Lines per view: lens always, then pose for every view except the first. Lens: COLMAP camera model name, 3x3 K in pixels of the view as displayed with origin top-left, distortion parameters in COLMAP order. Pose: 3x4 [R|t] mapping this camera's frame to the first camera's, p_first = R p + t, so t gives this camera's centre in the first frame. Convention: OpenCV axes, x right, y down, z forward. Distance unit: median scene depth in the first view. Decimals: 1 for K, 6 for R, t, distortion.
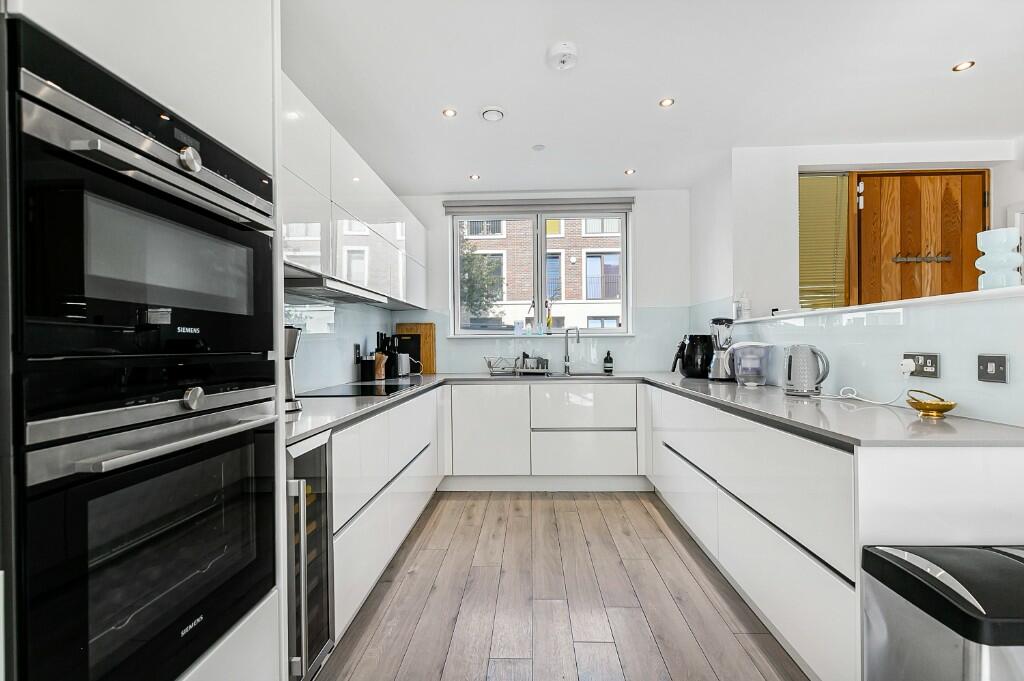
lens RADIAL K [[464.2, 0, 515.2], [0, 464.2, 344.8], [0, 0, 1]] dist [0.005426, -0.000825]
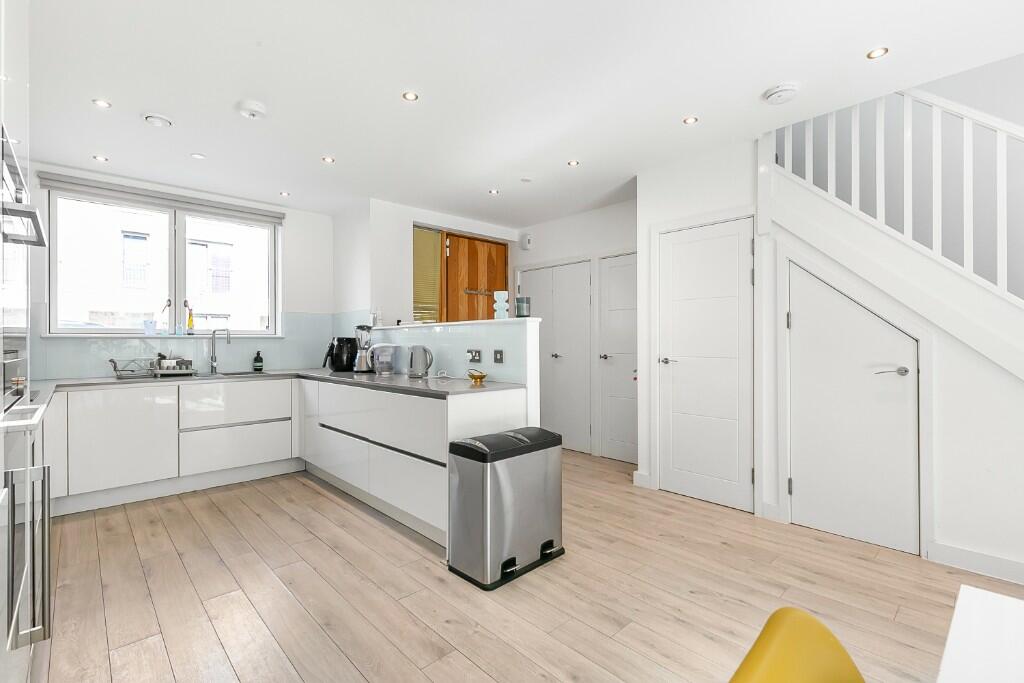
lens RADIAL K [[464.2, 0, 514.1], [0, 464.2, 342.6], [0, 0, 1]] dist [0.005426, -0.000825]
pose [[0.708669, 0.005795, 0.705518, -0.180379], [-0.000922, 0.999973, -0.007287, 0.001121], [-0.705541, 0.004513, 0.708655, -0.235964]]
